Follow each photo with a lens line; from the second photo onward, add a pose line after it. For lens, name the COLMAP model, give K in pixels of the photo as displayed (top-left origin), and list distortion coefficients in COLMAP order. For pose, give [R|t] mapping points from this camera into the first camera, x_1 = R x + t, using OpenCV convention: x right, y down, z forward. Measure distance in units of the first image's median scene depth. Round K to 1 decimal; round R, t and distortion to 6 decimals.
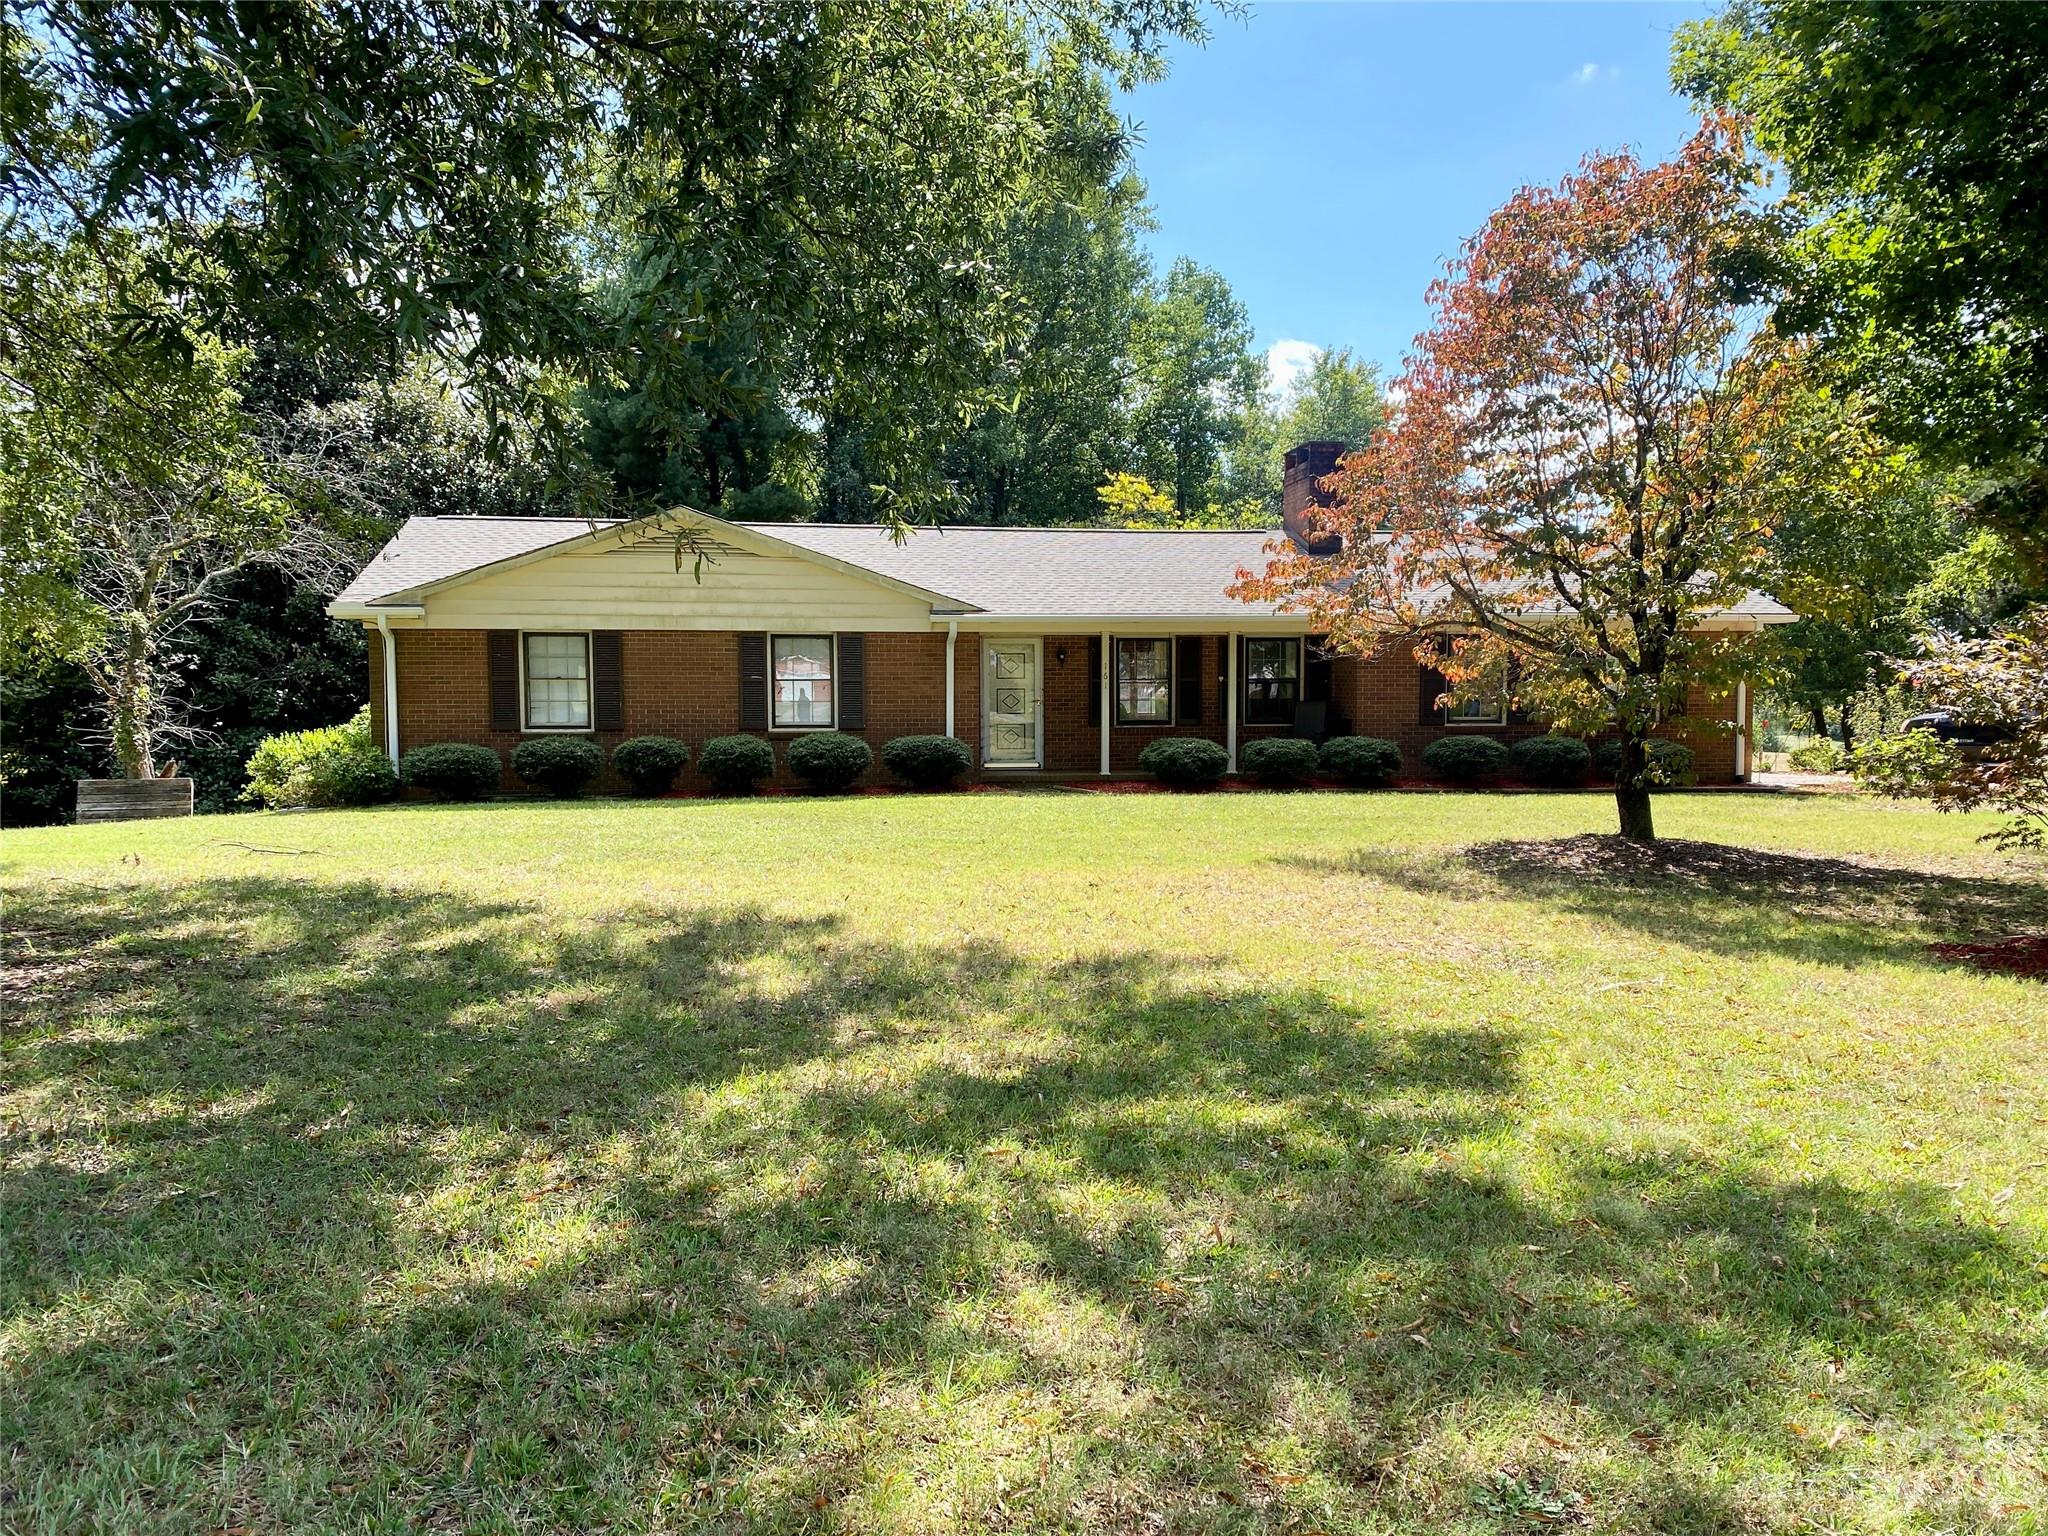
lens RADIAL K [[1579.1, 0, 1023.1], [0, 1579.1, 768.7], [0, 0, 1]] dist [0.001680, -0.000021]
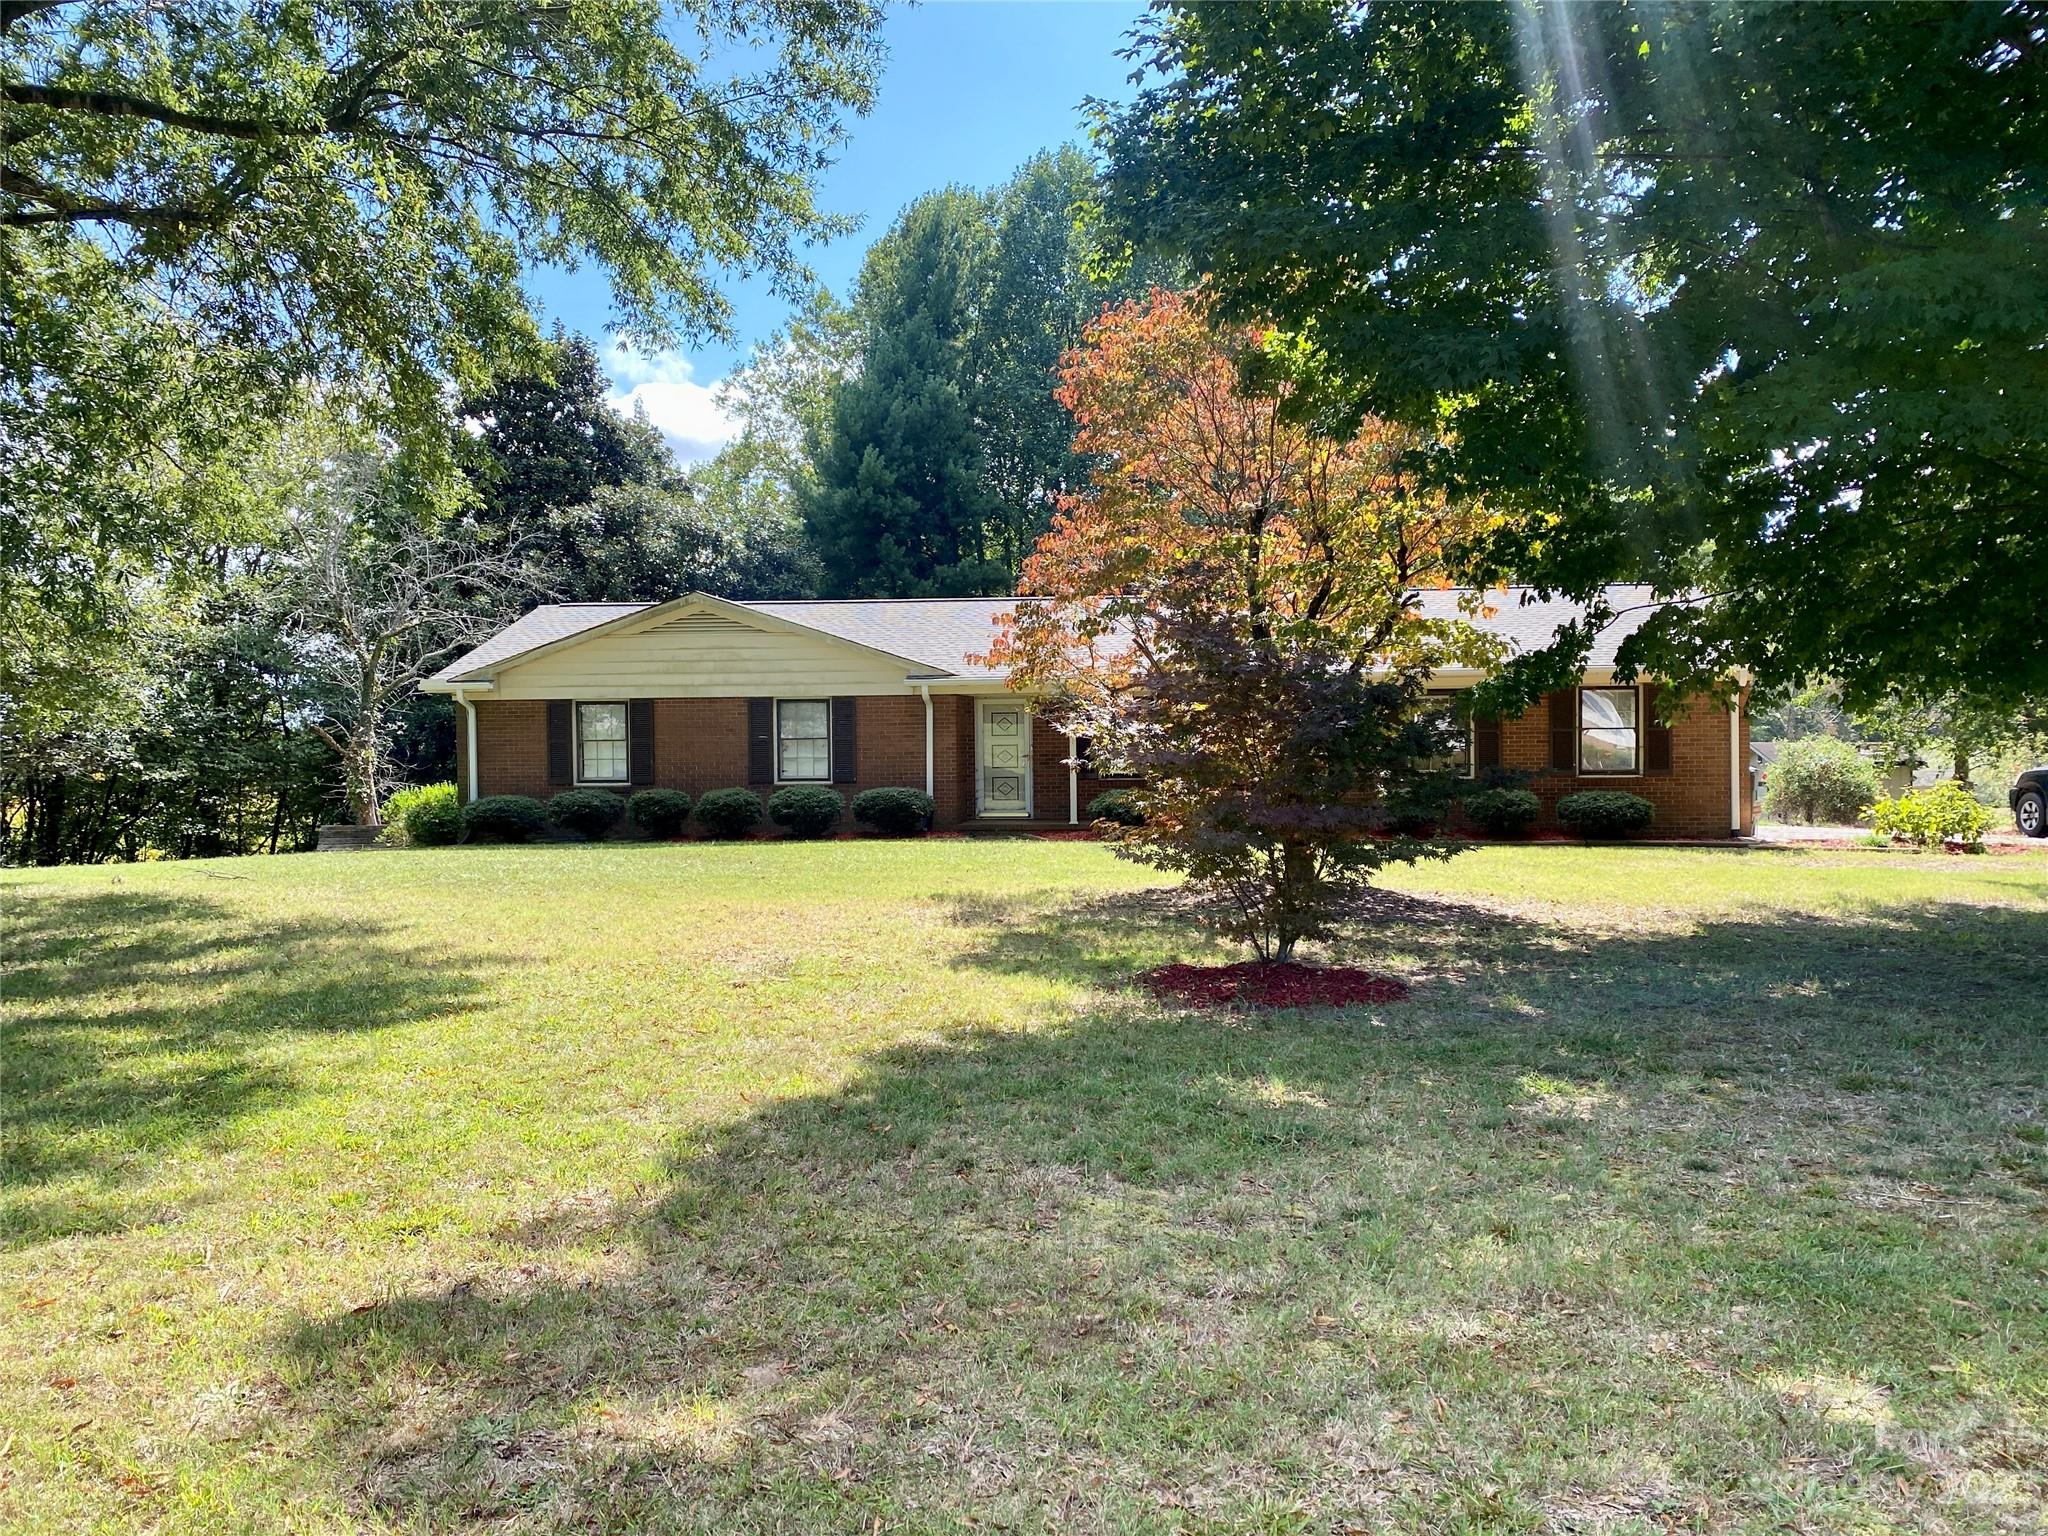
lens RADIAL K [[1579.1, 0, 1027.0], [0, 1579.1, 768.8], [0, 0, 1]] dist [0.001680, -0.000021]
pose [[0.960828, -0.003287, -0.277124, 0.336584], [-0.006068, 0.999440, -0.032894, 0.001541], [0.277077, 0.033288, 0.960271, -0.046969]]
